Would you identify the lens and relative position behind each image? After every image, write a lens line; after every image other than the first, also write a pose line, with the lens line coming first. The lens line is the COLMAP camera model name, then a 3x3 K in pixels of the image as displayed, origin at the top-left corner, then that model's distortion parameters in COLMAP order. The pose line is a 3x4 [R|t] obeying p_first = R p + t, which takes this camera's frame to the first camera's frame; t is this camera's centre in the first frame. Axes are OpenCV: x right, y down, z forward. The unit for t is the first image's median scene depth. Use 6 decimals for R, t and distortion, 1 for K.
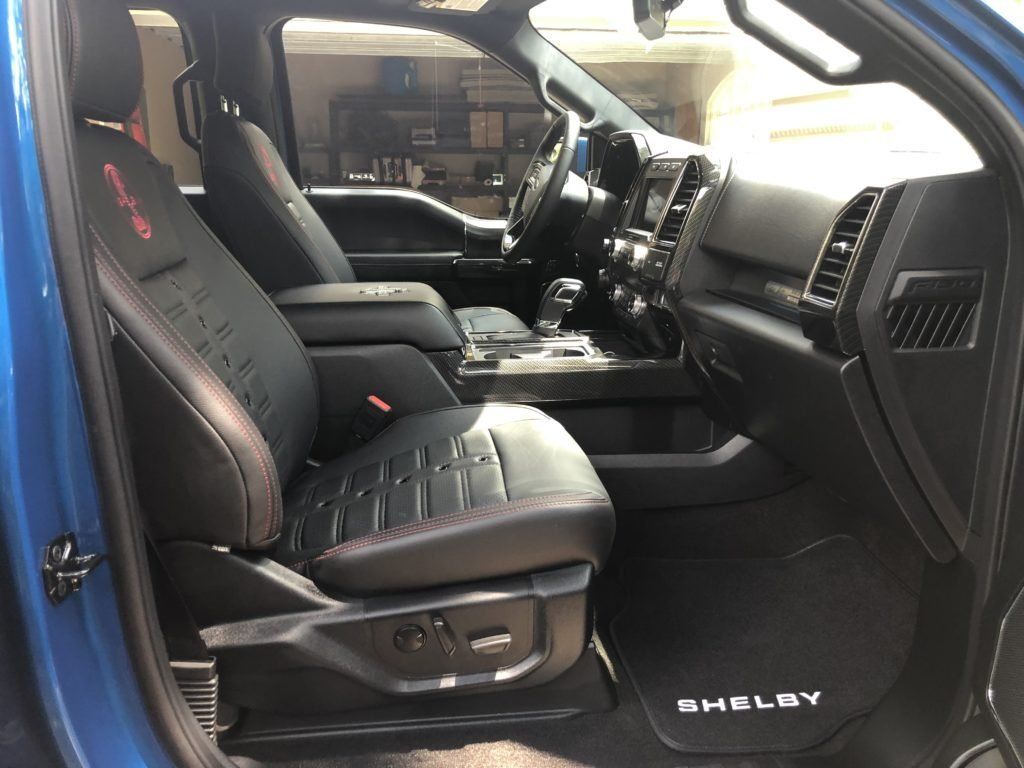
lens RADIAL K [[844.7, 0, 522.1], [0, 844.7, 381.6], [0, 0, 1]] dist [0.018572, -0.004982]
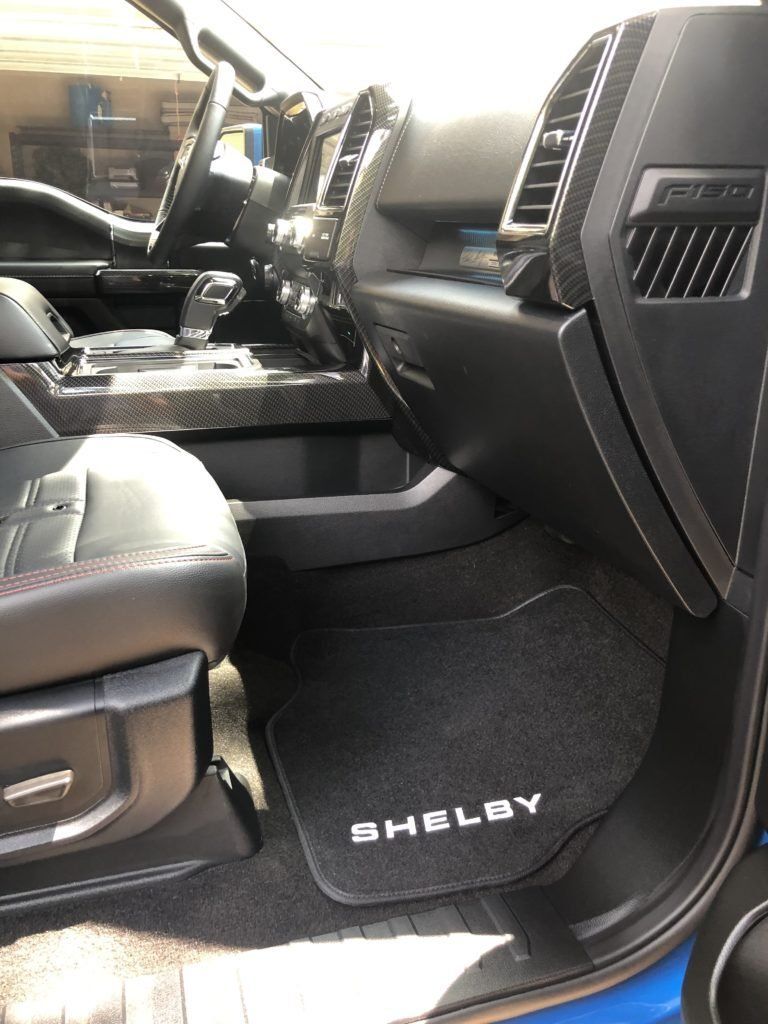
lens RADIAL K [[844.7, 0, 385.2], [0, 844.7, 512.2], [0, 0, 1]] dist [0.018572, -0.004982]
pose [[0.988164, -0.044137, 0.146917, 0.114027], [0.032617, 0.996268, 0.079917, 0.051499], [-0.149896, -0.074179, 0.985915, 0.294237]]
